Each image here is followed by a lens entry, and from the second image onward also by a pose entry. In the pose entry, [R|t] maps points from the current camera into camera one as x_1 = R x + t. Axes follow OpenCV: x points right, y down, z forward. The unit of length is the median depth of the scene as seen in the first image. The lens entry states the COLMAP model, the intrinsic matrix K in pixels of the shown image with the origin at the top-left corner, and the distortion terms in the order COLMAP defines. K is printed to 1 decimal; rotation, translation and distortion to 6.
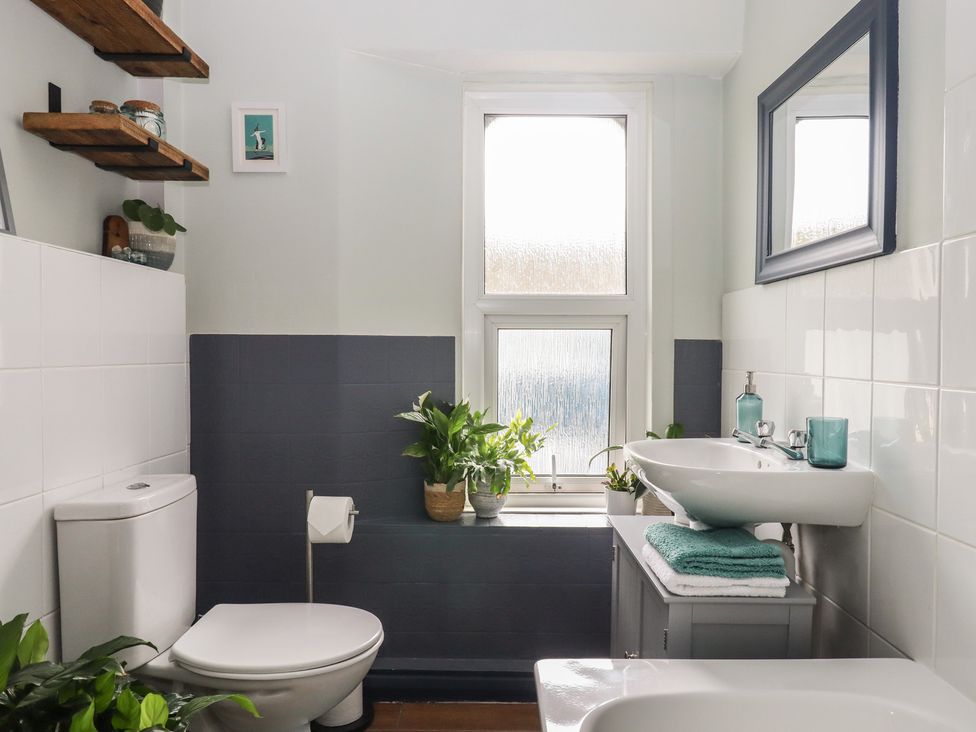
lens RADIAL K [[684.8, 0, 488.0], [0, 684.8, 366.0], [0, 0, 1]] dist [-0.002807, -0.002545]
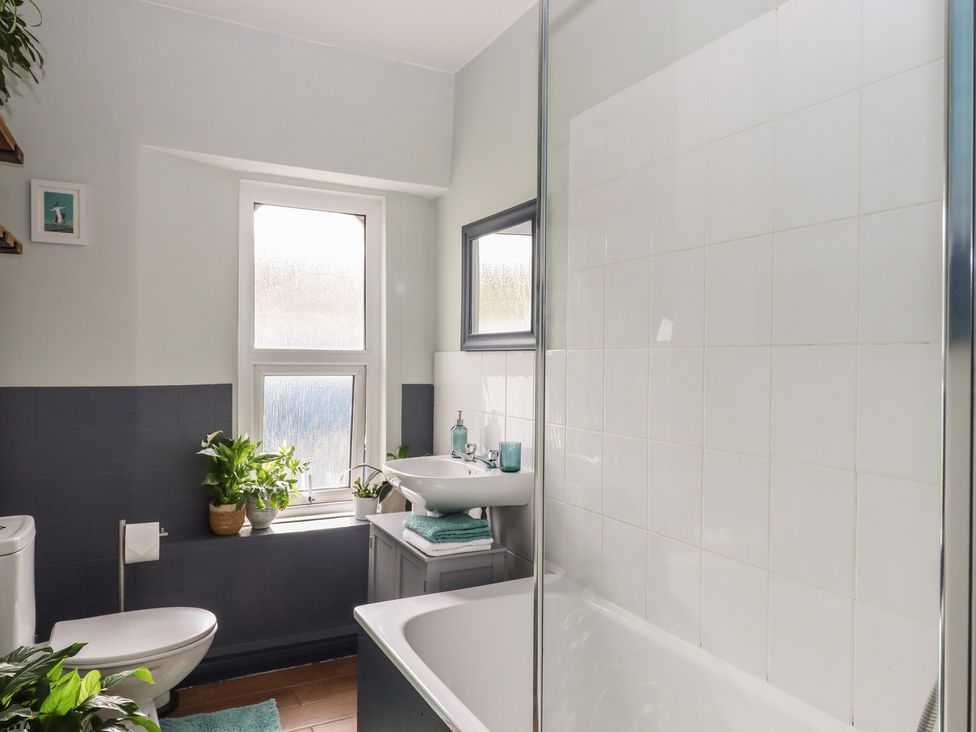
lens RADIAL K [[684.8, 0, 488.0], [0, 684.8, 366.0], [0, 0, 1]] dist [-0.002807, -0.002545]
pose [[0.886462, -0.000213, 0.462802, -0.246445], [0.005608, 0.999931, -0.010283, -0.070035], [-0.462768, 0.011711, 0.886402, -0.351266]]
